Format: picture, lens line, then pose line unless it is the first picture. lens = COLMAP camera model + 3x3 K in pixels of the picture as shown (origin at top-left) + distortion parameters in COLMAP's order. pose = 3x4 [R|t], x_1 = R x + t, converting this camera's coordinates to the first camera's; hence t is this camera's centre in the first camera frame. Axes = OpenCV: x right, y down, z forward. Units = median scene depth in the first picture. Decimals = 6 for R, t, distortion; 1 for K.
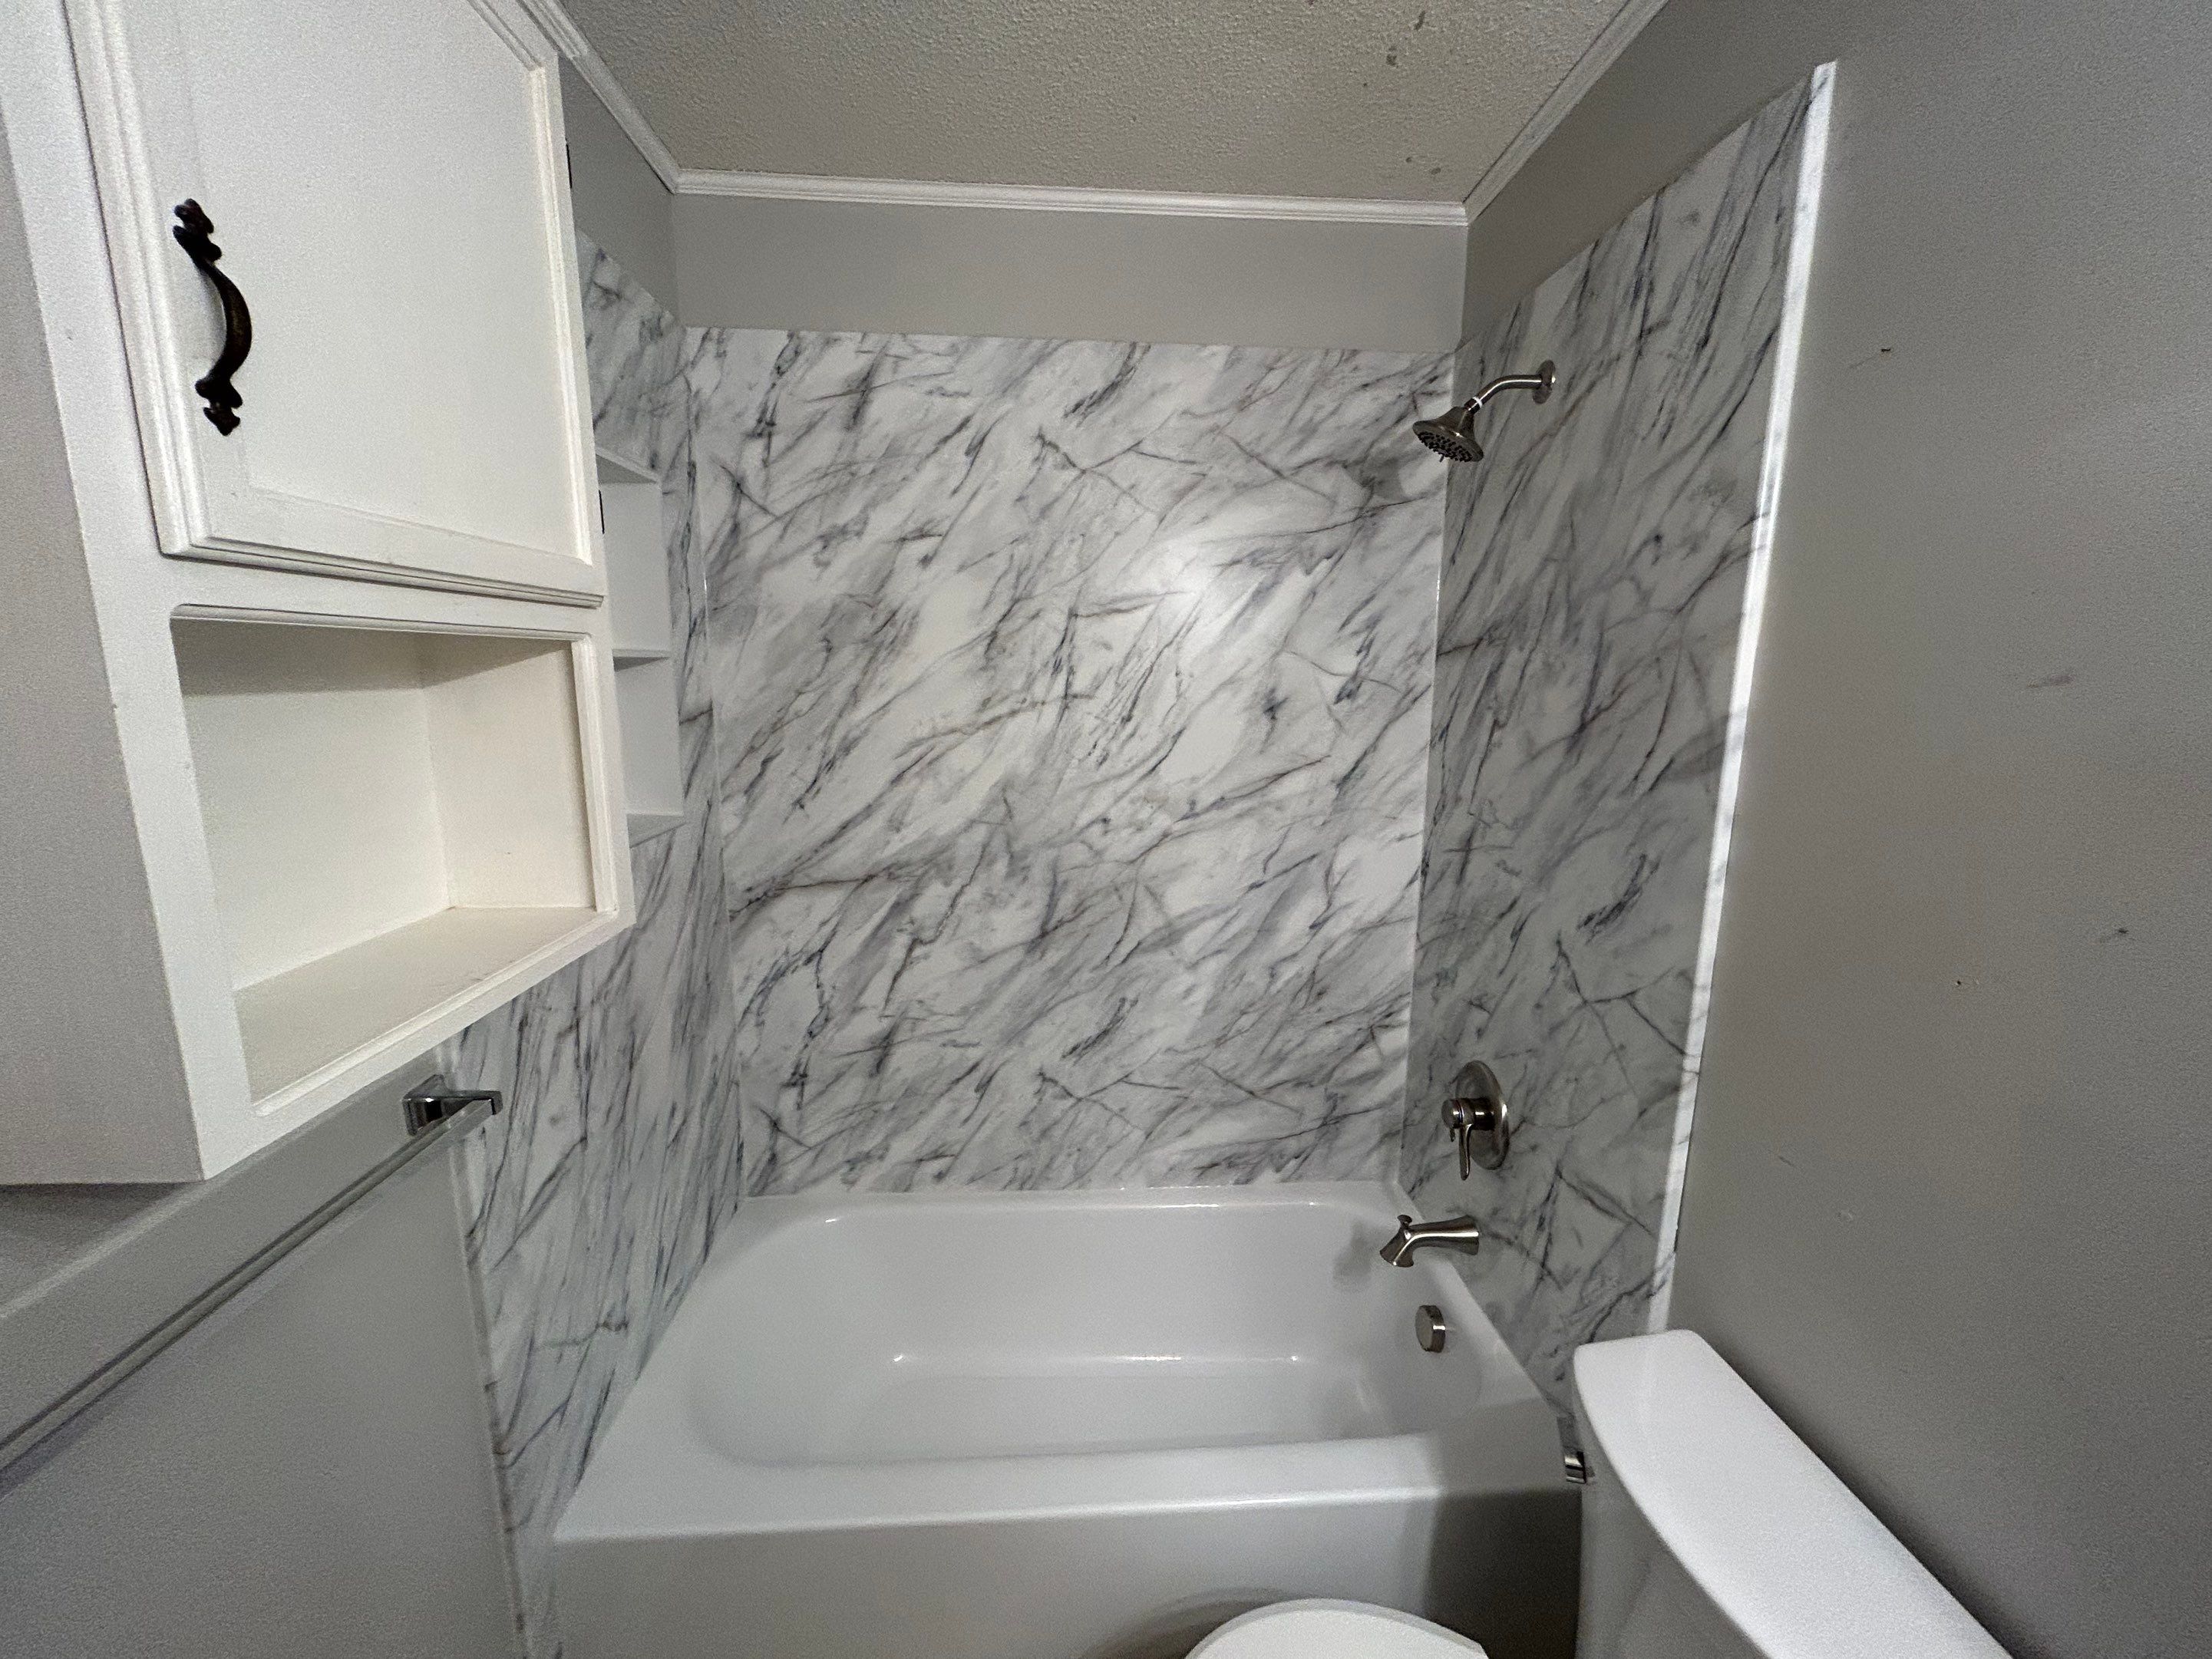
lens RADIAL K [[888.1, 0, 1106.0], [0, 888.1, 829.5], [0, 0, 1]] dist [-0.002924, 0.000092]
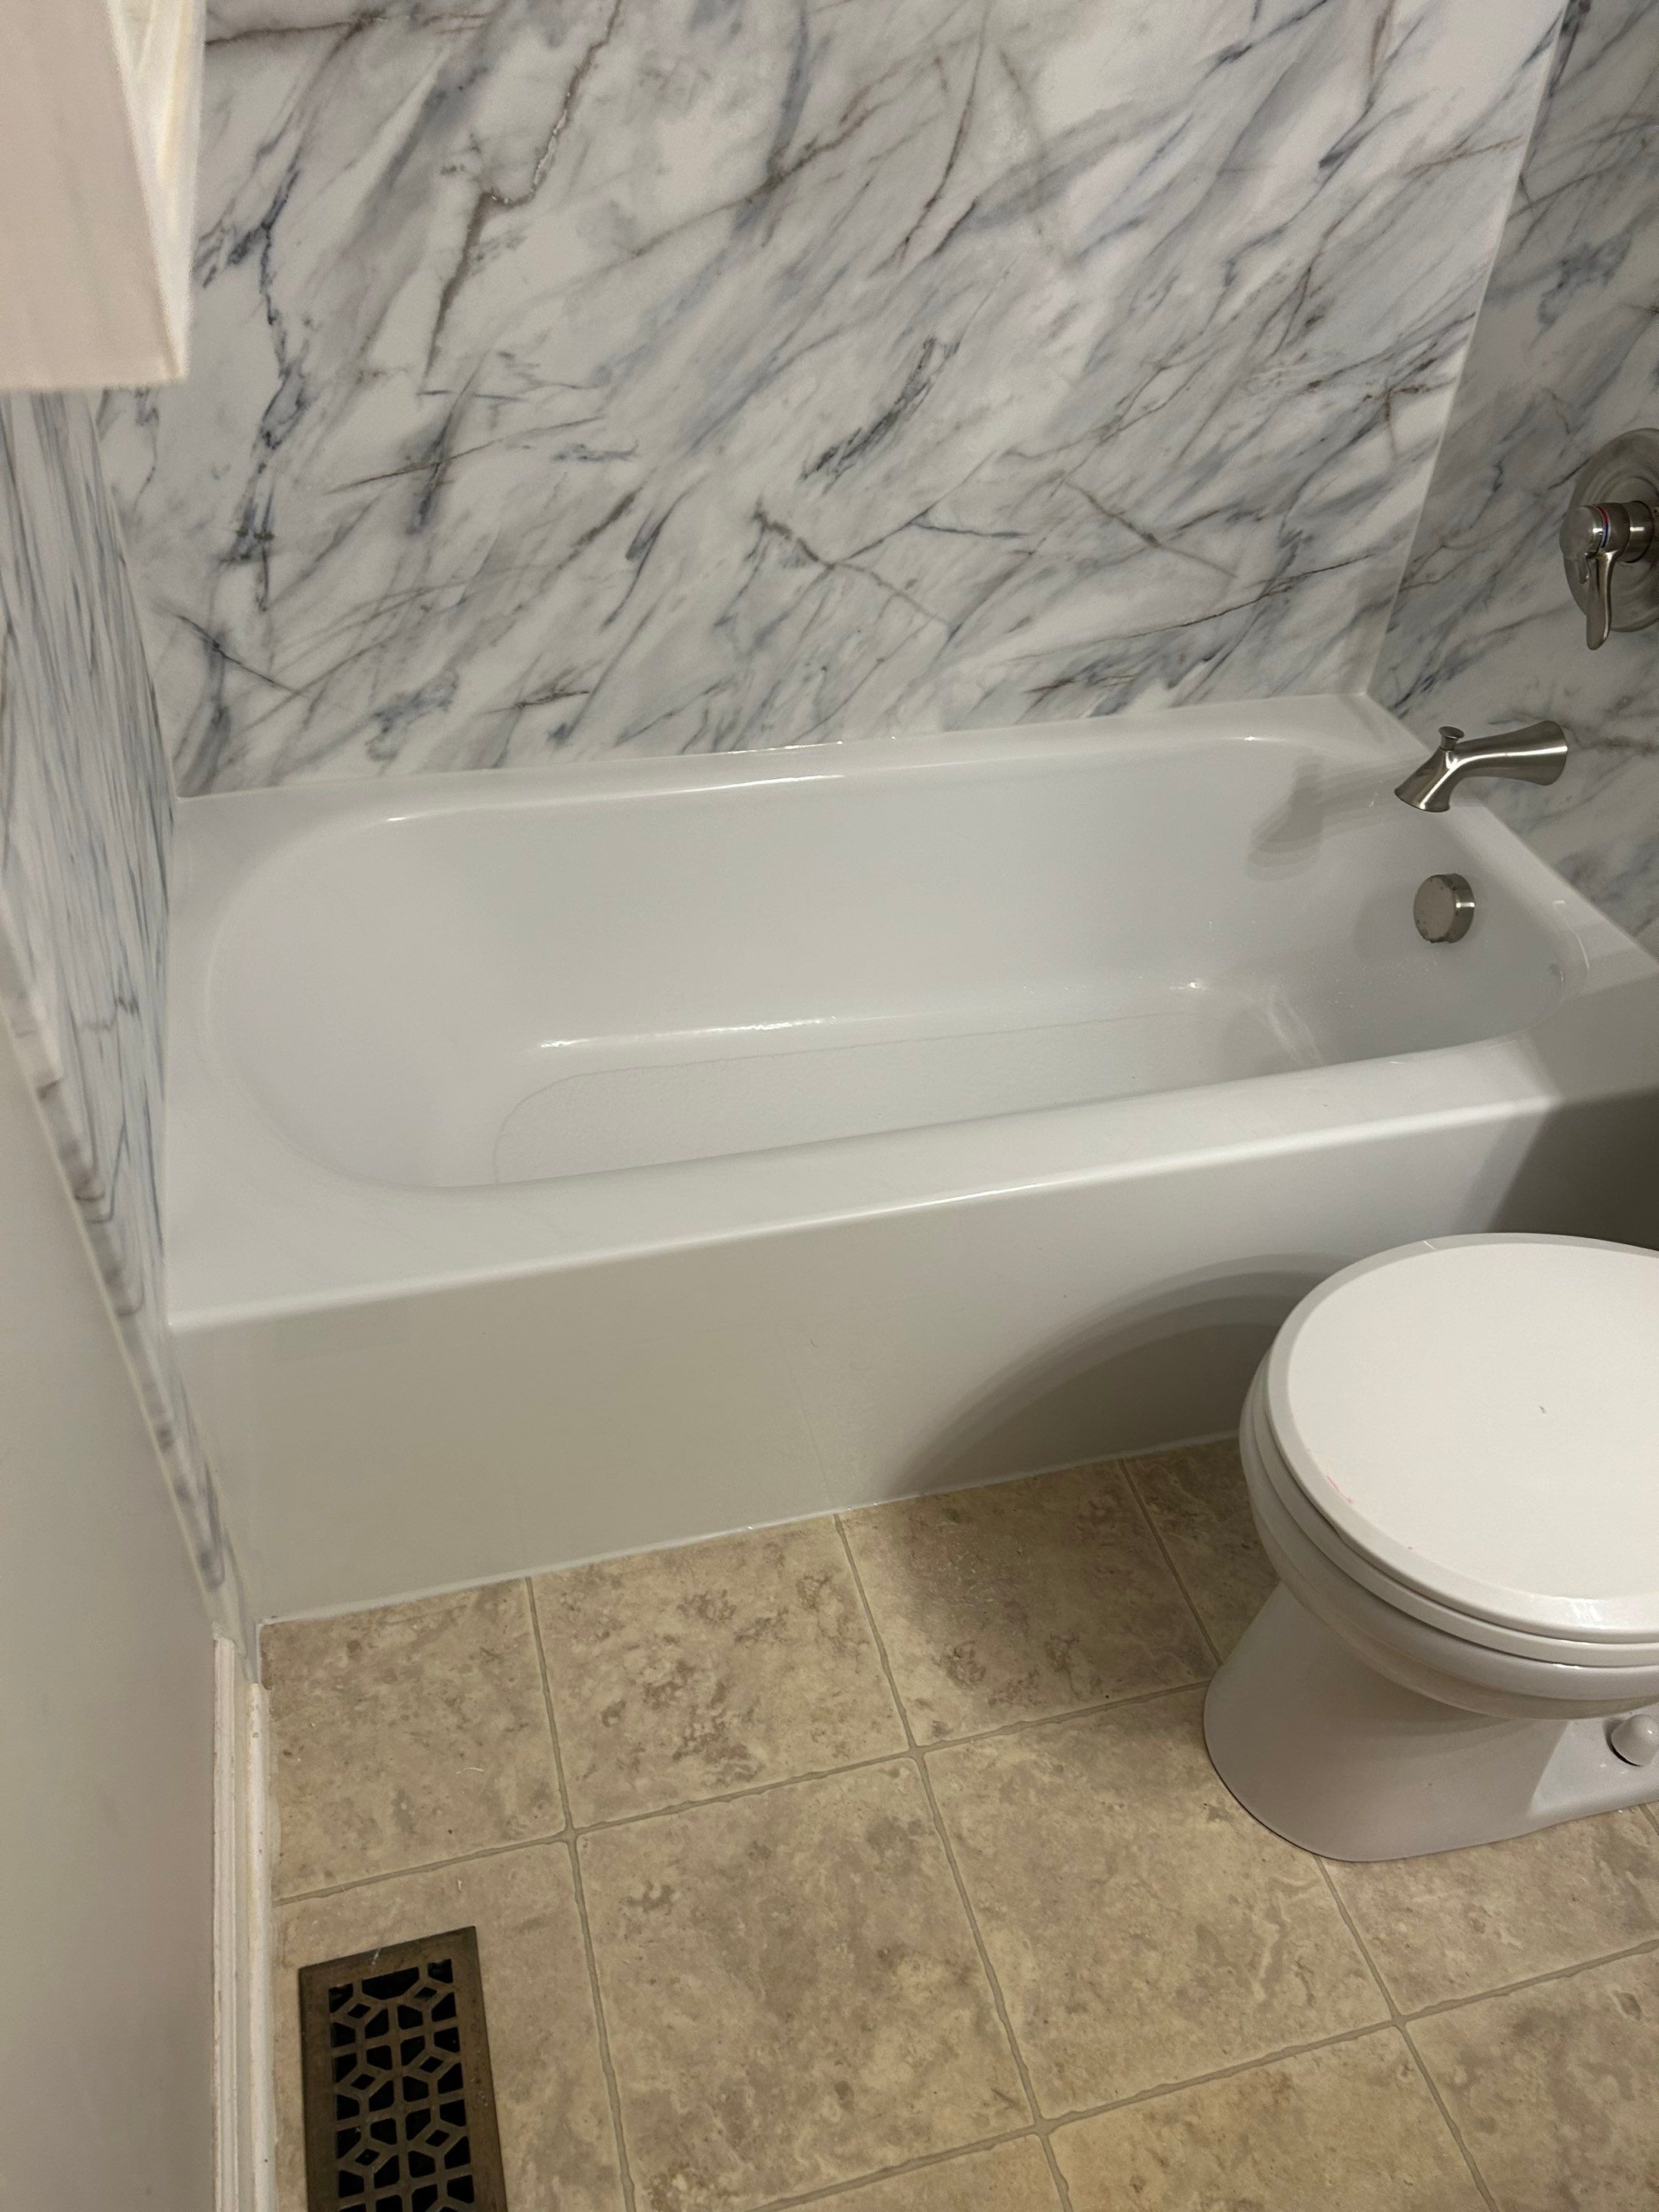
lens RADIAL K [[1658.7, 0, 816.5], [0, 1658.7, 1111.6], [0, 0, 1]] dist [0.040603, -0.047109]
pose [[0.978199, -0.106540, 0.178259, -0.255006], [-0.002163, 0.853102, 0.521740, 0.081227], [-0.207659, -0.510751, 0.834273, 0.062559]]
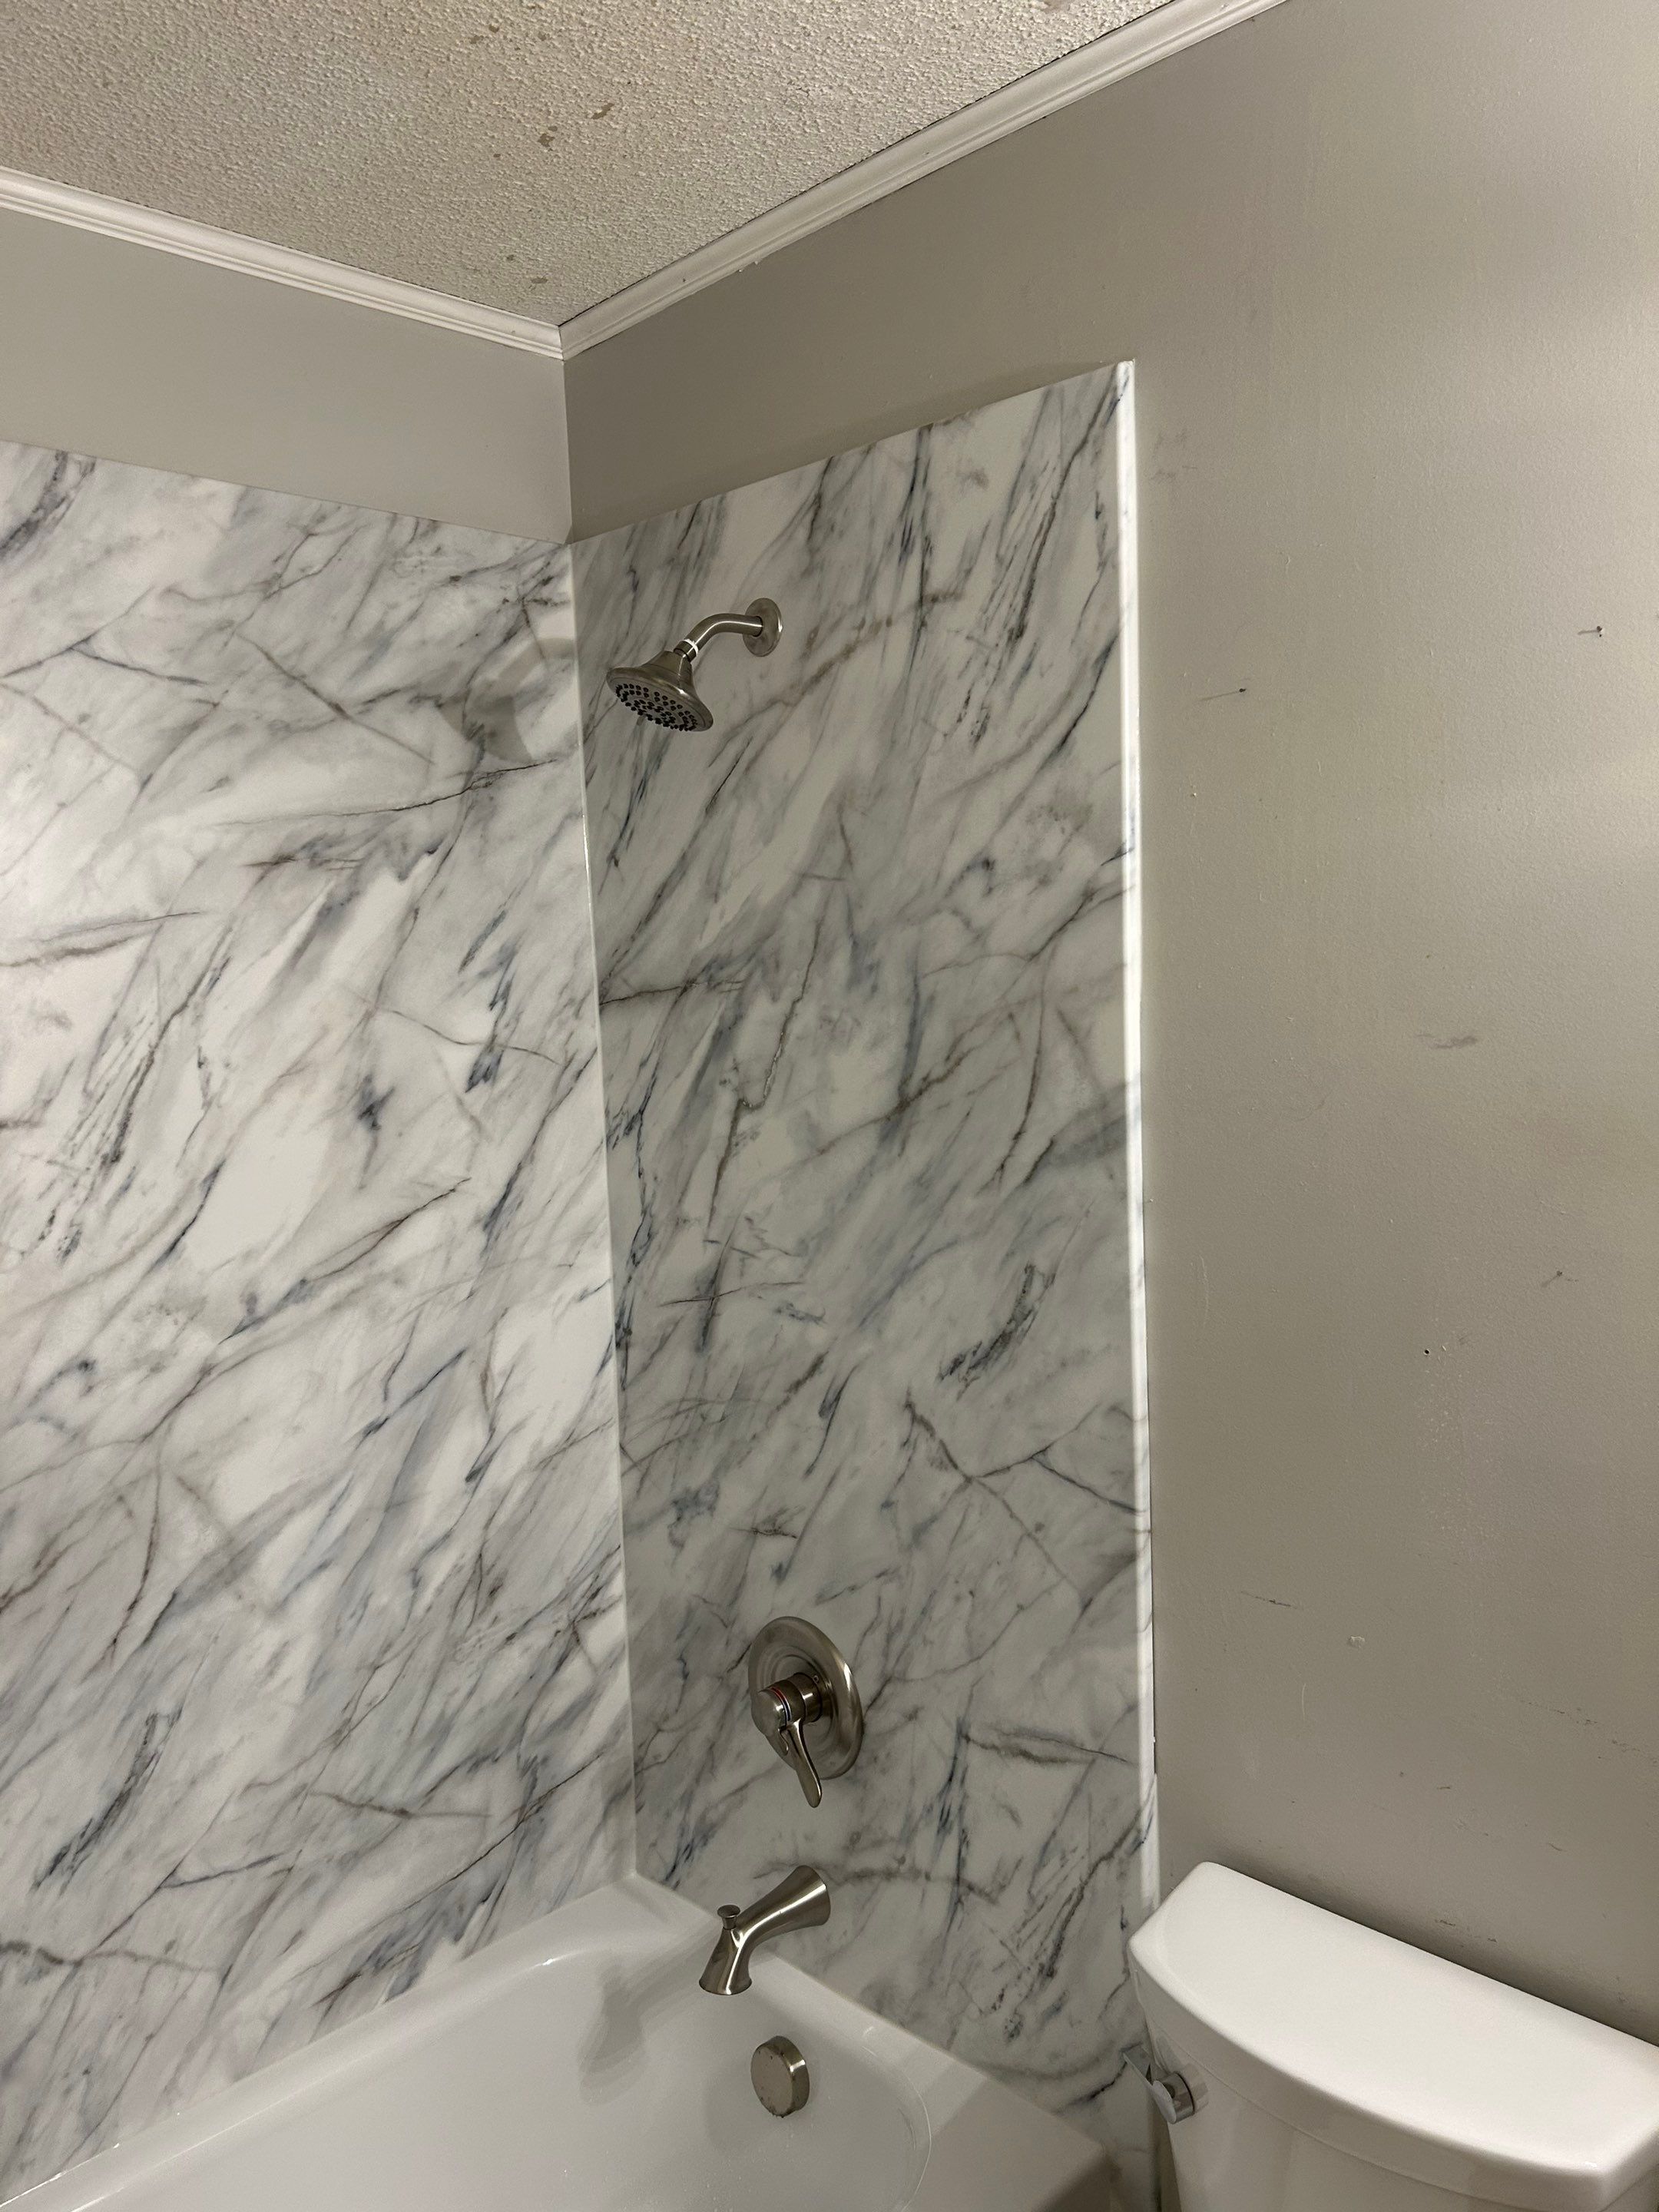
lens RADIAL K [[1665.9, 0, 812.8], [0, 1665.9, 1101.9], [0, 0, 1]] dist [0.048952, -0.053815]
pose [[0.749743, -0.095356, 0.654823, -0.300284], [0.158236, 0.986689, -0.037491, -0.056626], [-0.642532, 0.131725, 0.754852, 0.010470]]
